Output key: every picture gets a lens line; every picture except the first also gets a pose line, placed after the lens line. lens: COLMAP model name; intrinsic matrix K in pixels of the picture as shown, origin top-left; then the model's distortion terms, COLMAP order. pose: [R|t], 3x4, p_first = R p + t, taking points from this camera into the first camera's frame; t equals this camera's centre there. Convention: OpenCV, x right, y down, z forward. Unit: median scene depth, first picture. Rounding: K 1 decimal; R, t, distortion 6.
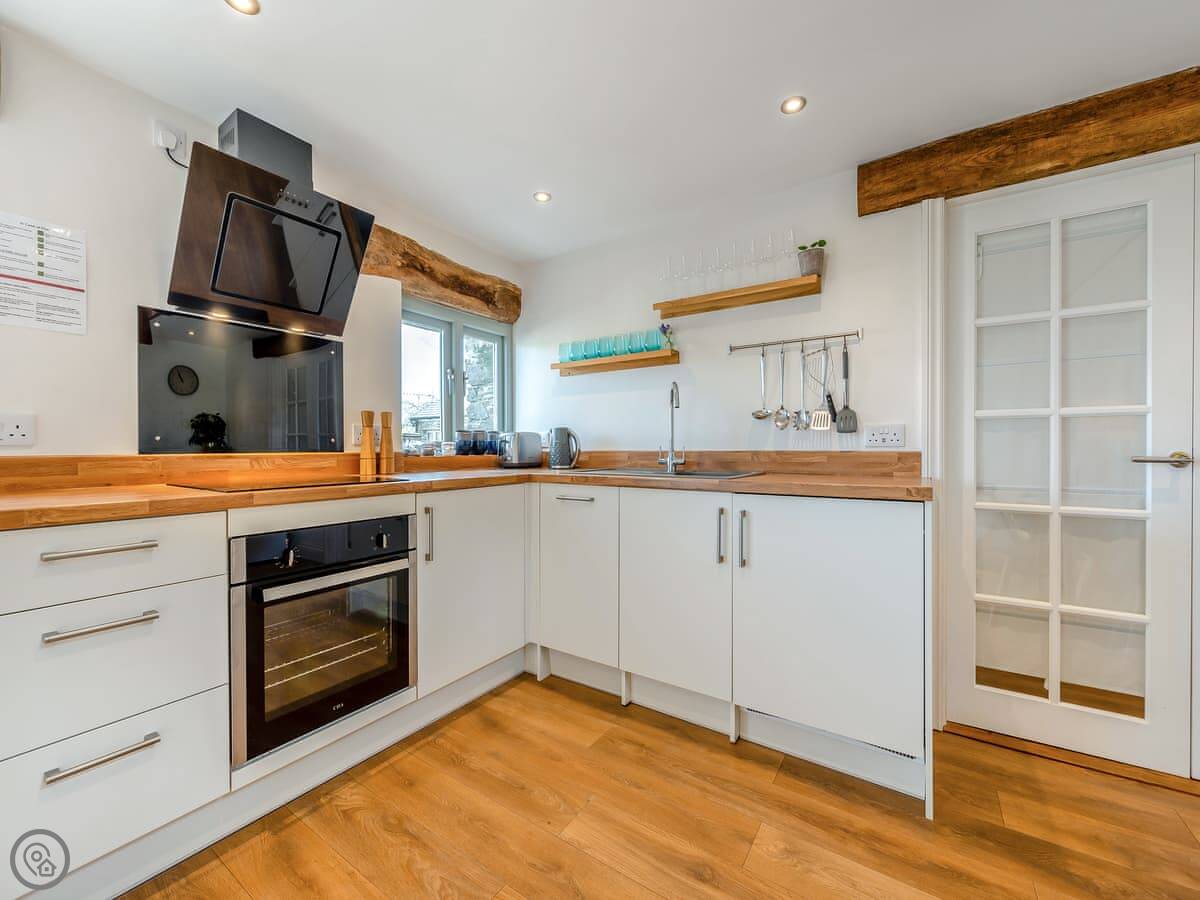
lens RADIAL K [[477.9, 0, 590.1], [0, 477.9, 451.4], [0, 0, 1]] dist [-0.000777, -0.000124]
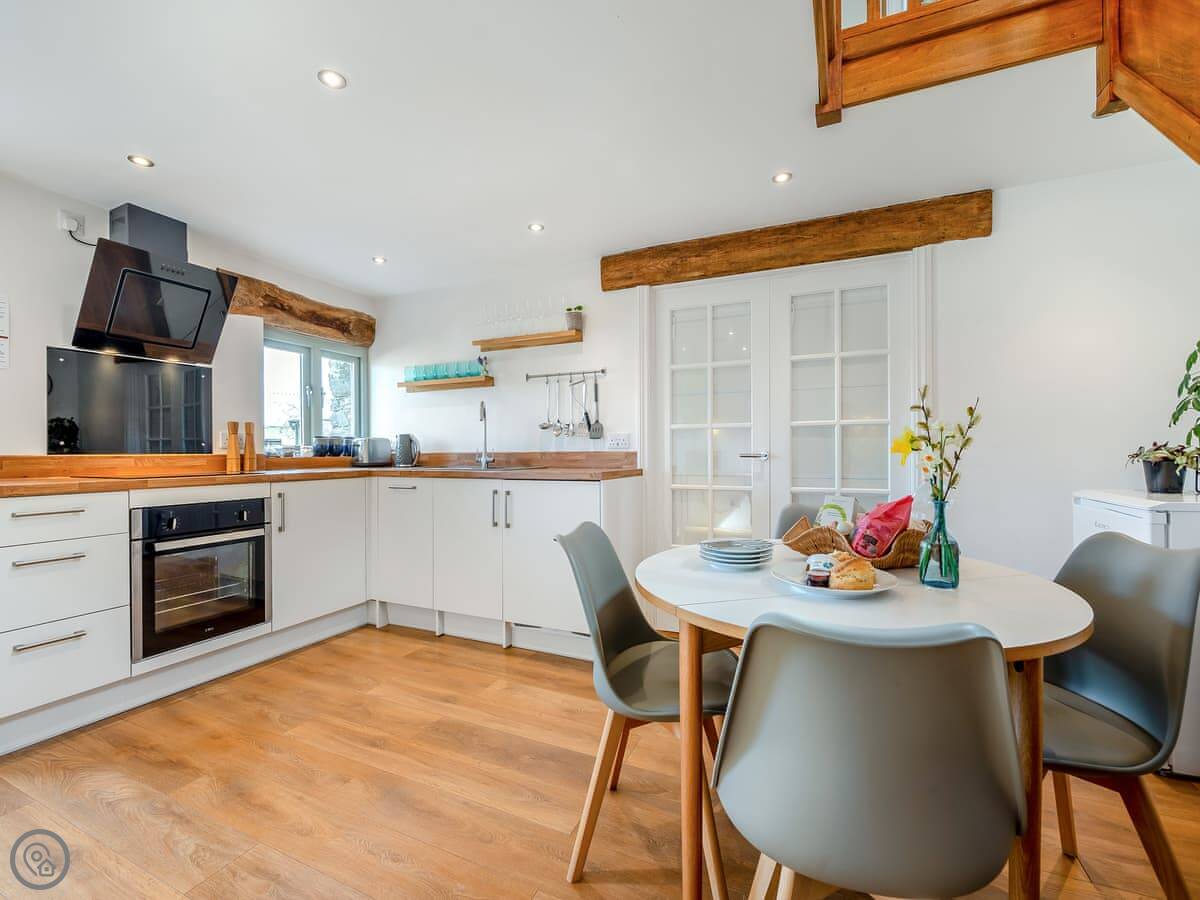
lens RADIAL K [[514.8, 0, 596.6], [0, 514.8, 452.8], [0, 0, 1]] dist [-0.003253, 0.000152]
pose [[0.985511, -0.003642, 0.169571, 0.285727], [0.004799, 0.999968, -0.006414, 0.013786], [-0.169542, 0.007135, 0.985497, -0.573436]]
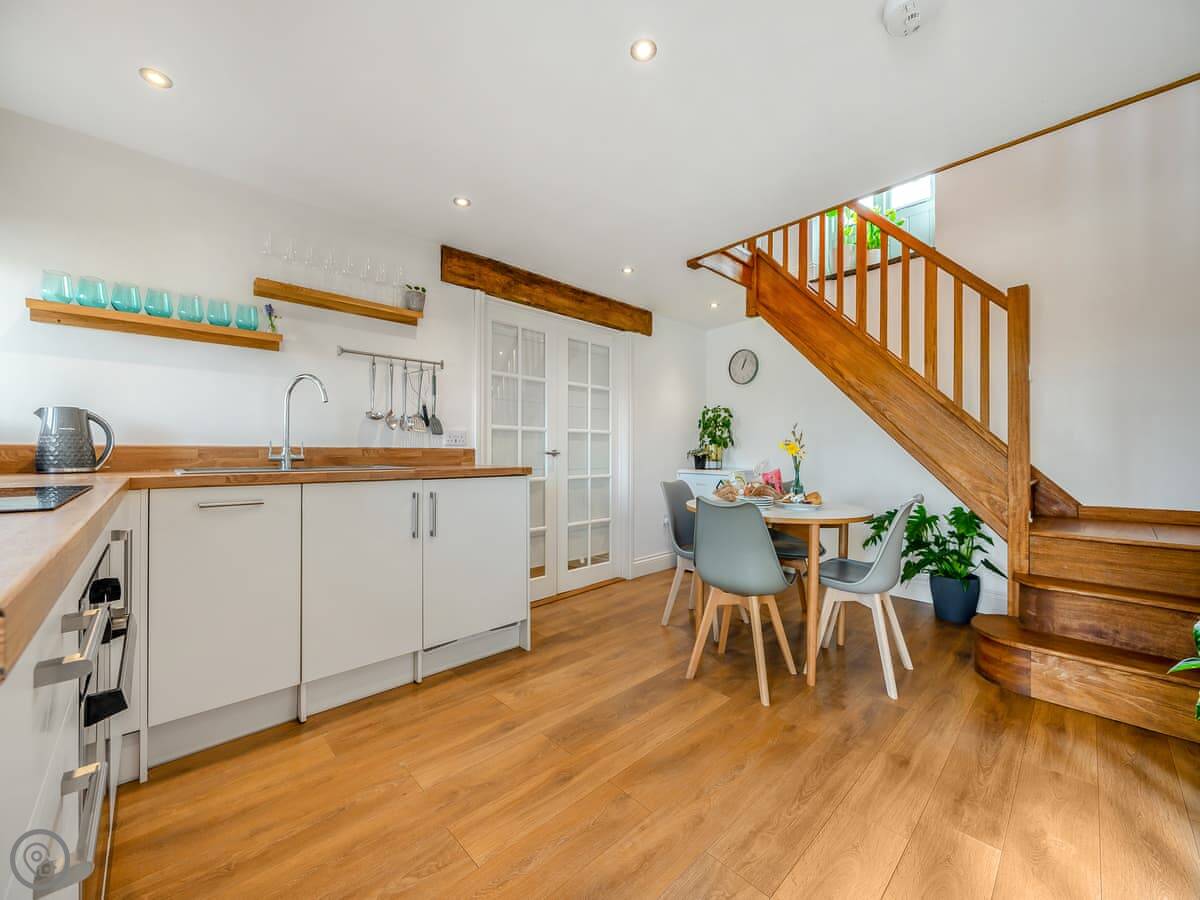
lens RADIAL K [[477.9, 0, 618.6], [0, 477.9, 452.7], [0, 0, 1]] dist [-0.000777, -0.000124]
pose [[0.186048, 0.000886, 0.982540, -0.750336], [0.002723, 0.999995, -0.001417, 0.016811], [-0.982537, 0.002939, 0.186045, 0.241511]]
